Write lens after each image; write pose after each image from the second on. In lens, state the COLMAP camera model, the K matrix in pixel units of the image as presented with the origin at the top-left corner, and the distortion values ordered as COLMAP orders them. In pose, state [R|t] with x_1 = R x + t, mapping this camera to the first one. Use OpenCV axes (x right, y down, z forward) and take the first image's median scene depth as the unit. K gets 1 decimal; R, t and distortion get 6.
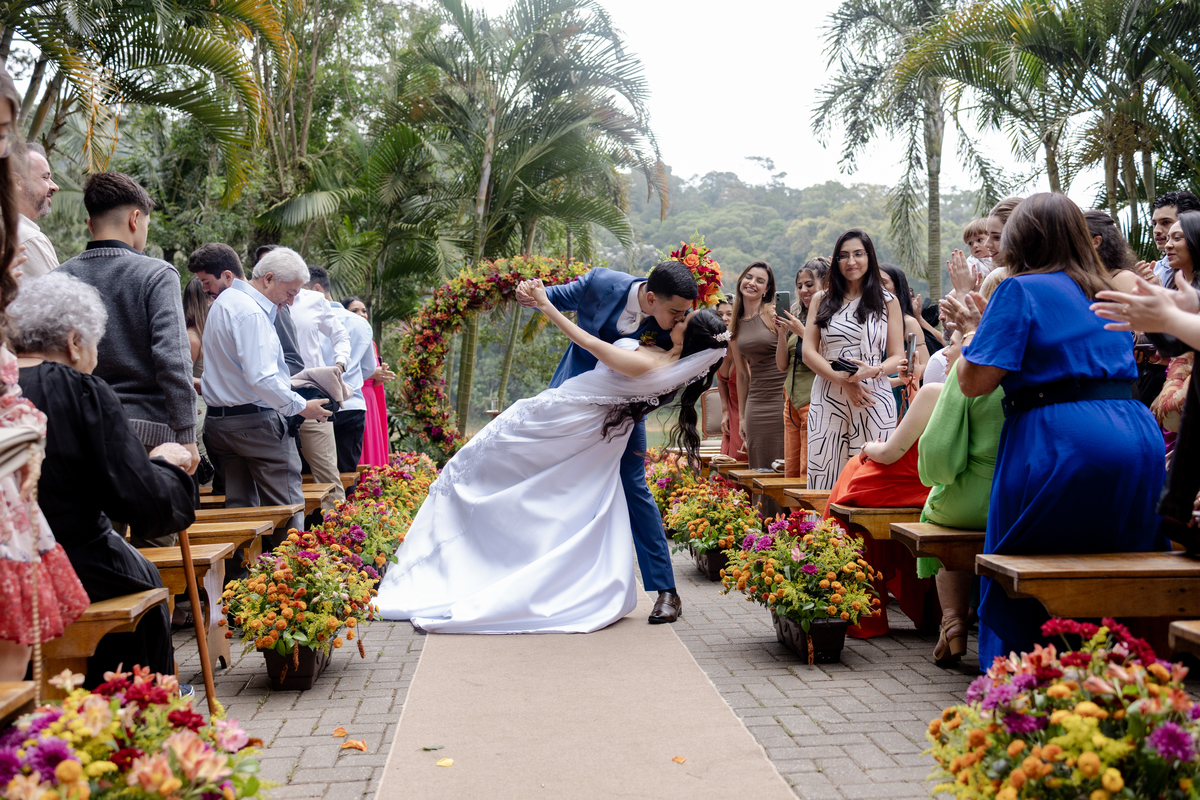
lens RADIAL K [[1208.7, 0, 600.0], [0, 1208.7, 400.0], [0, 0, 1]] dist [0.006084, -0.019271]
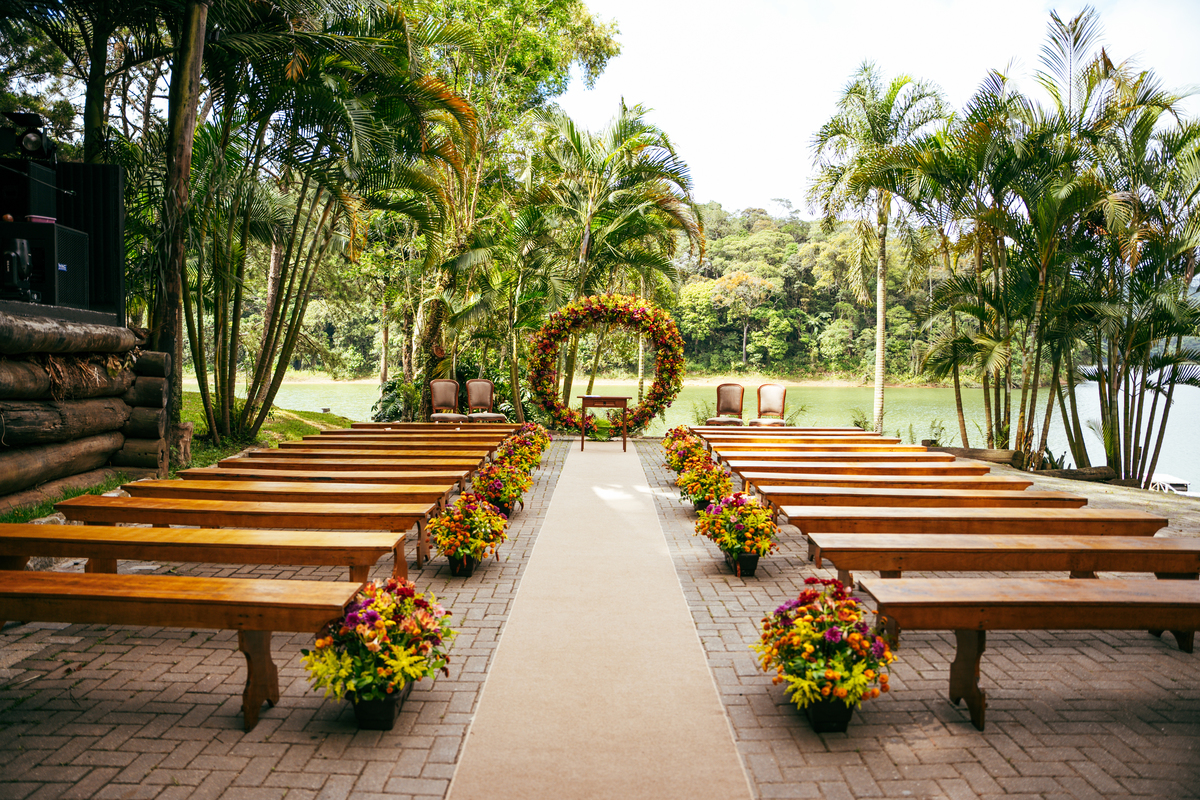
lens RADIAL K [[830.3, 0, 582.6], [0, 830.3, 396.7], [0, 0, 1]] dist [-0.174619, 0.000514]
pose [[0.994286, 0.032777, -0.101590, 0.019216], [-0.028238, 0.998551, 0.045805, -0.035636], [0.102944, -0.042675, 0.993771, -0.085620]]
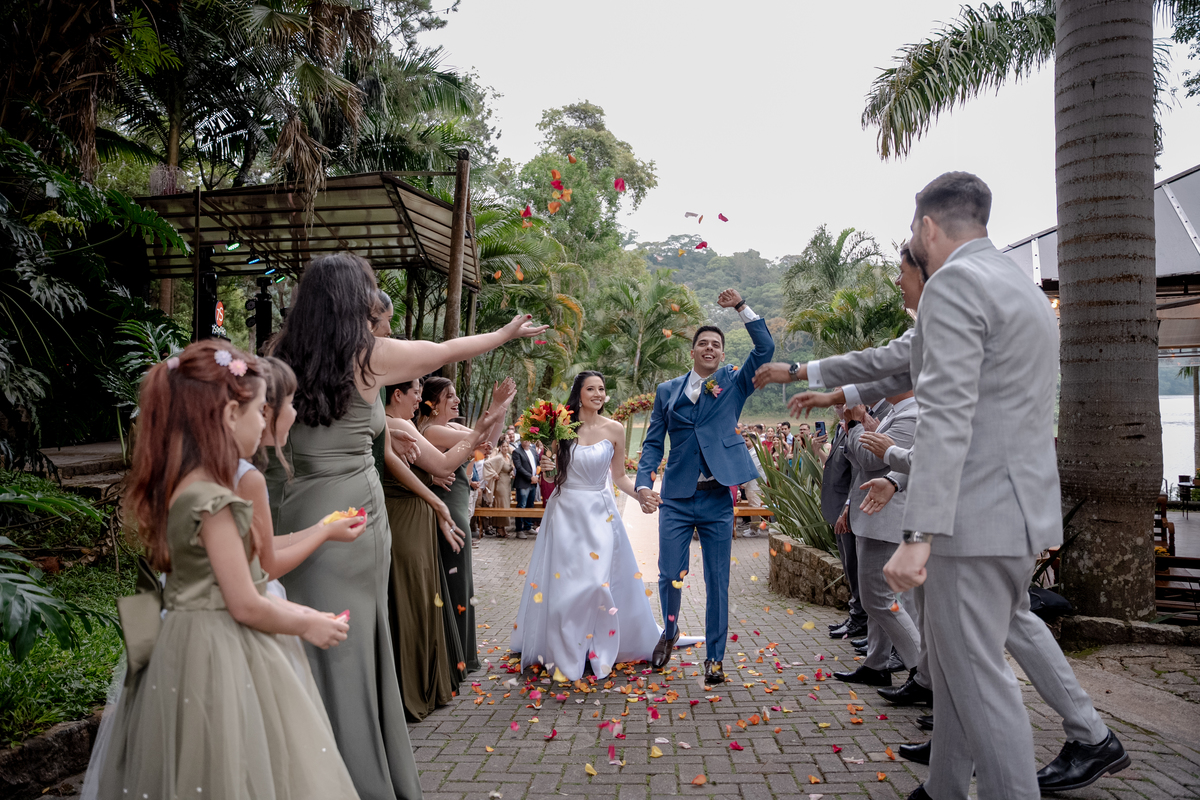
lens RADIAL K [[830.3, 0, 582.6], [0, 830.3, 396.7], [0, 0, 1]] dist [-0.174619, 0.000514]
pose [[0.987079, 0.012966, -0.159712, 0.091358], [-0.013345, 0.999910, -0.001296, -0.112359], [0.159681, 0.003411, 0.987163, -0.954649]]
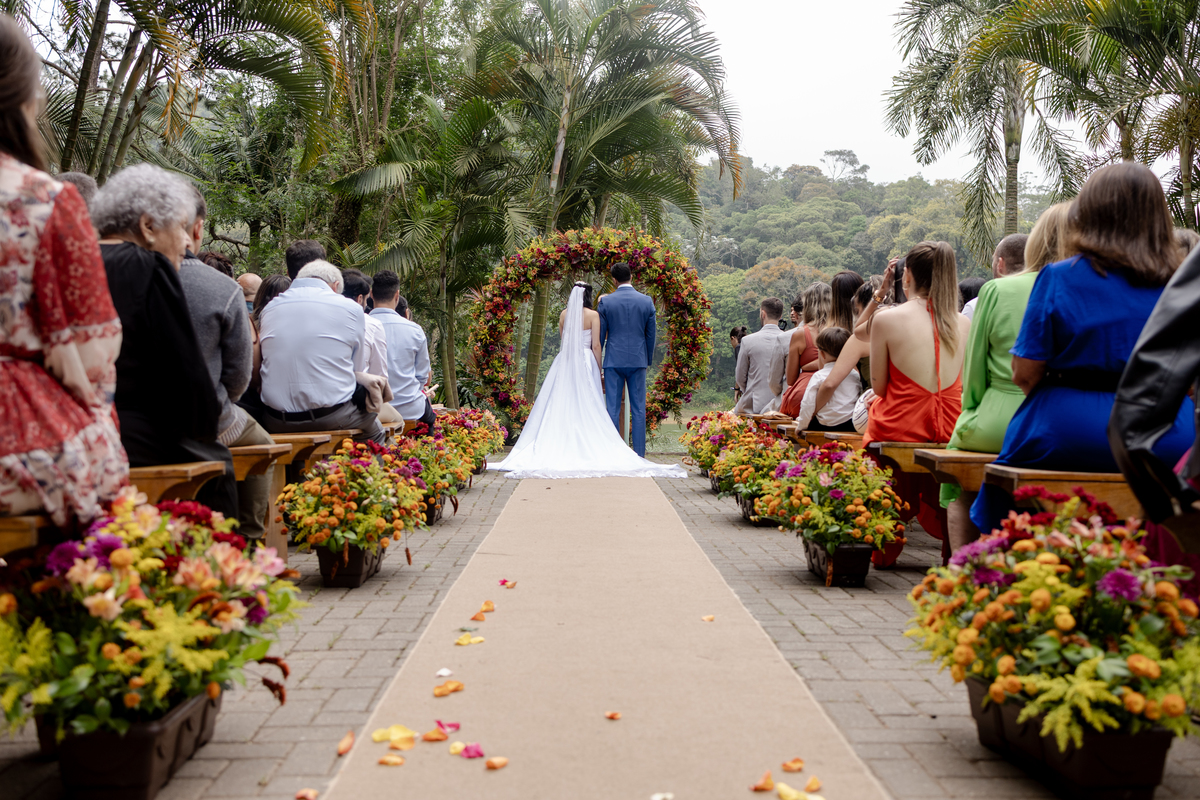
lens RADIAL K [[1204.5, 0, 600.0], [0, 1204.5, 400.0], [0, 0, 1]] dist [-0.009110, -0.014541]
pose [[0.997562, 0.030310, -0.062863, 0.010987], [-0.029888, 0.999524, 0.007654, 0.018951], [0.063065, -0.005756, 0.997993, -0.014632]]
